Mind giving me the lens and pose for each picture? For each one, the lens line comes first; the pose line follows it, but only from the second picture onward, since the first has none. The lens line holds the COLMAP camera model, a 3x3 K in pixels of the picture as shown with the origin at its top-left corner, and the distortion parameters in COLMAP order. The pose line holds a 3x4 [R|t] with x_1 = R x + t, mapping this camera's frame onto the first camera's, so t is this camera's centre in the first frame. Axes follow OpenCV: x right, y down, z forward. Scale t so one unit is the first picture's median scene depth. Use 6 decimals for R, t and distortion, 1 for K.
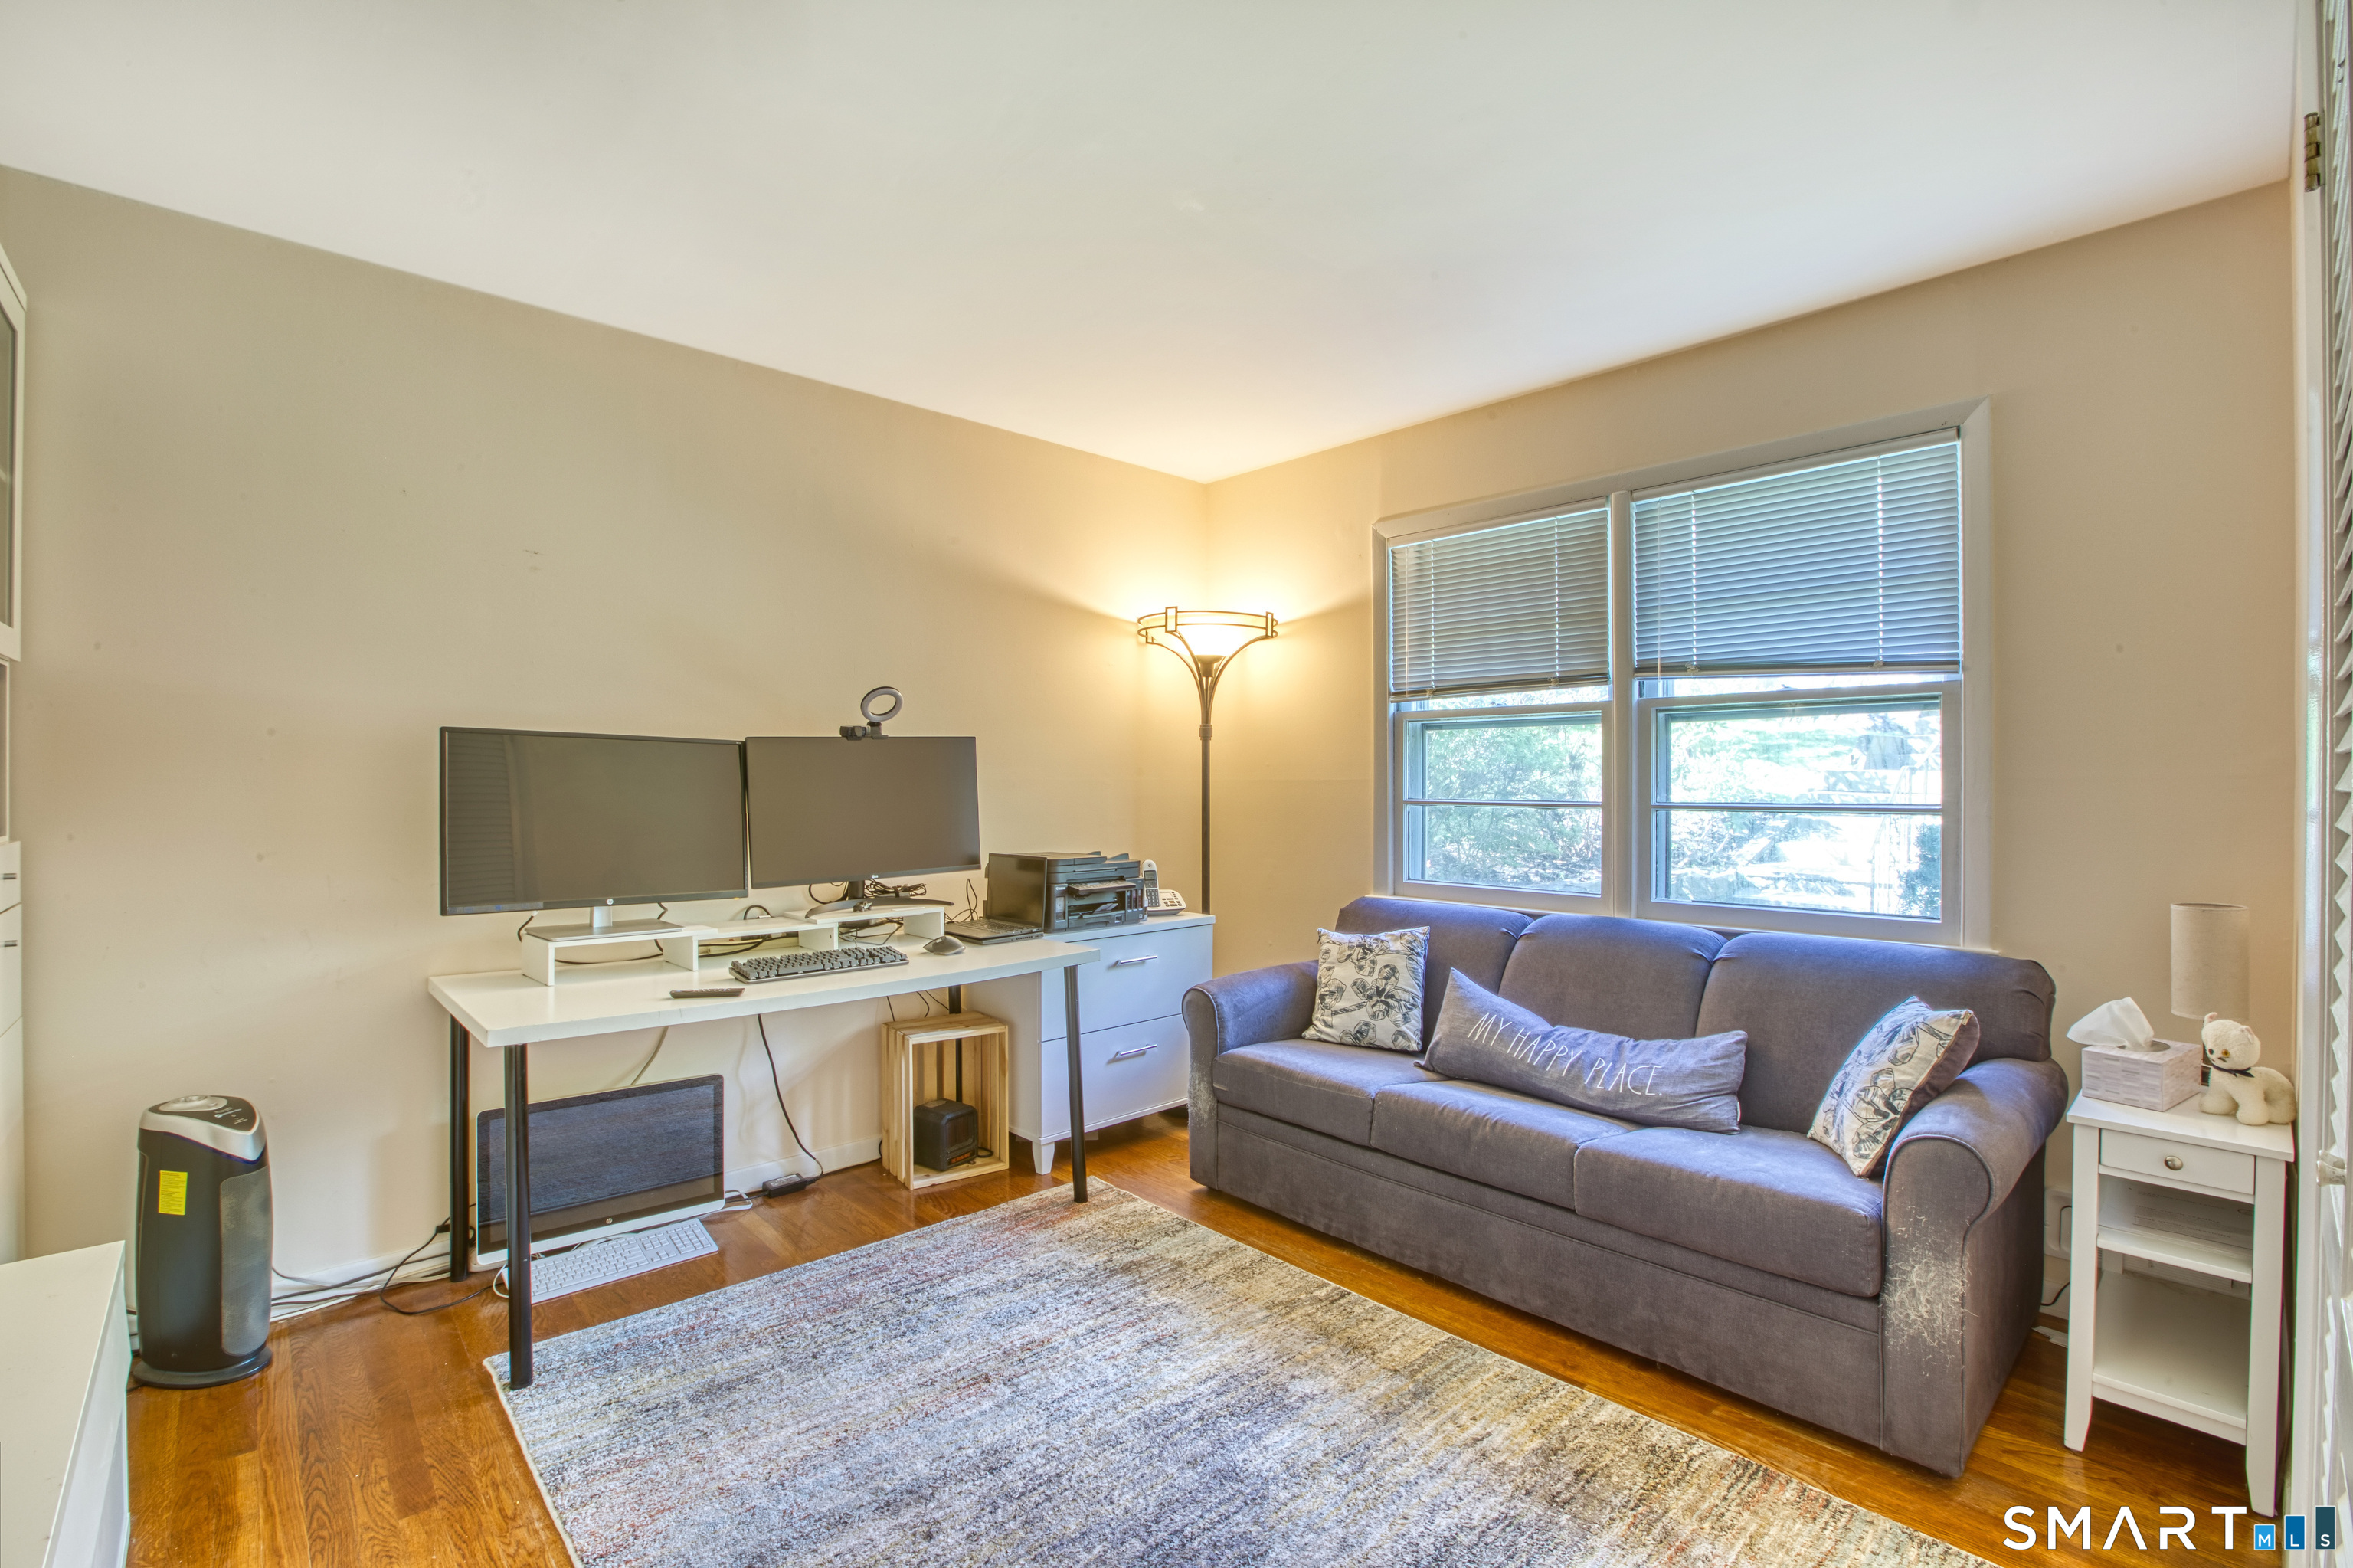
lens RADIAL K [[1075.4, 0, 1180.1], [0, 1075.4, 798.4], [0, 0, 1]] dist [-0.020486, 0.005369]
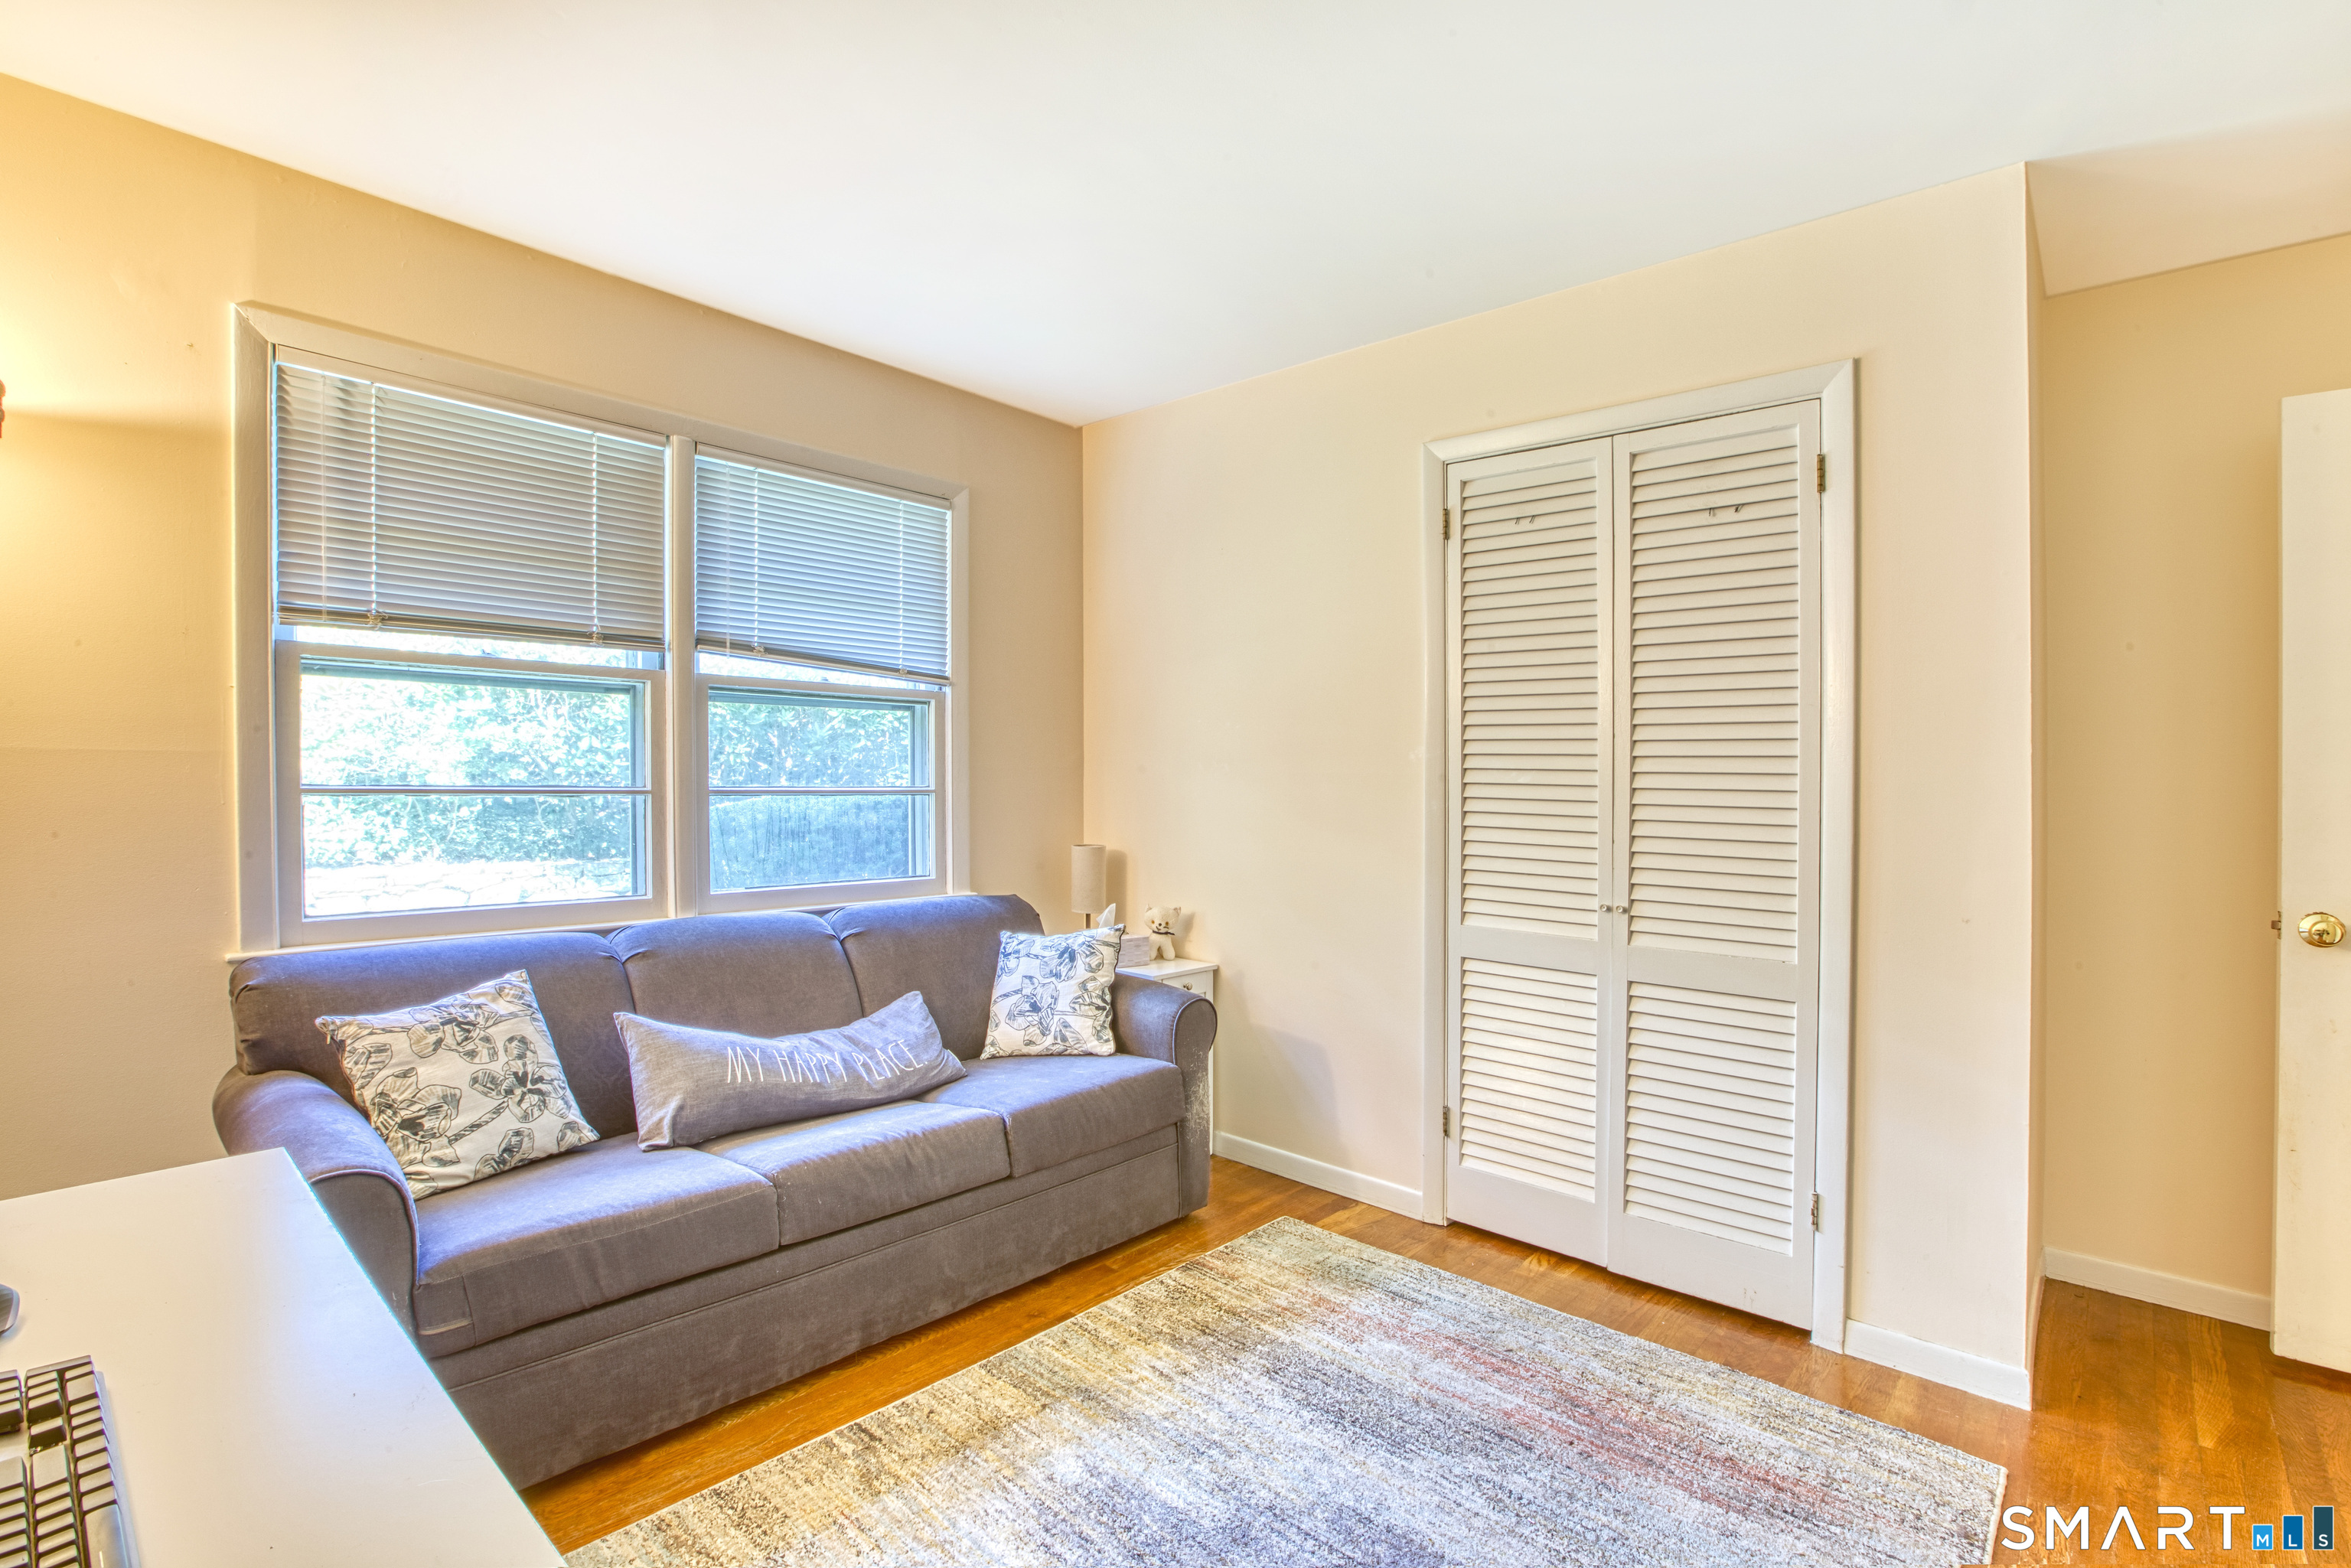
lens RADIAL K [[1074.4, 0, 1176.0], [0, 1074.4, 776.7], [0, 0, 1]] dist [-0.020486, 0.005369]
pose [[-0.065401, 0.004217, 0.997850, -0.551363], [0.007712, 0.999963, -0.003720, 0.001493], [-0.997829, 0.007452, -0.065431, 0.723575]]
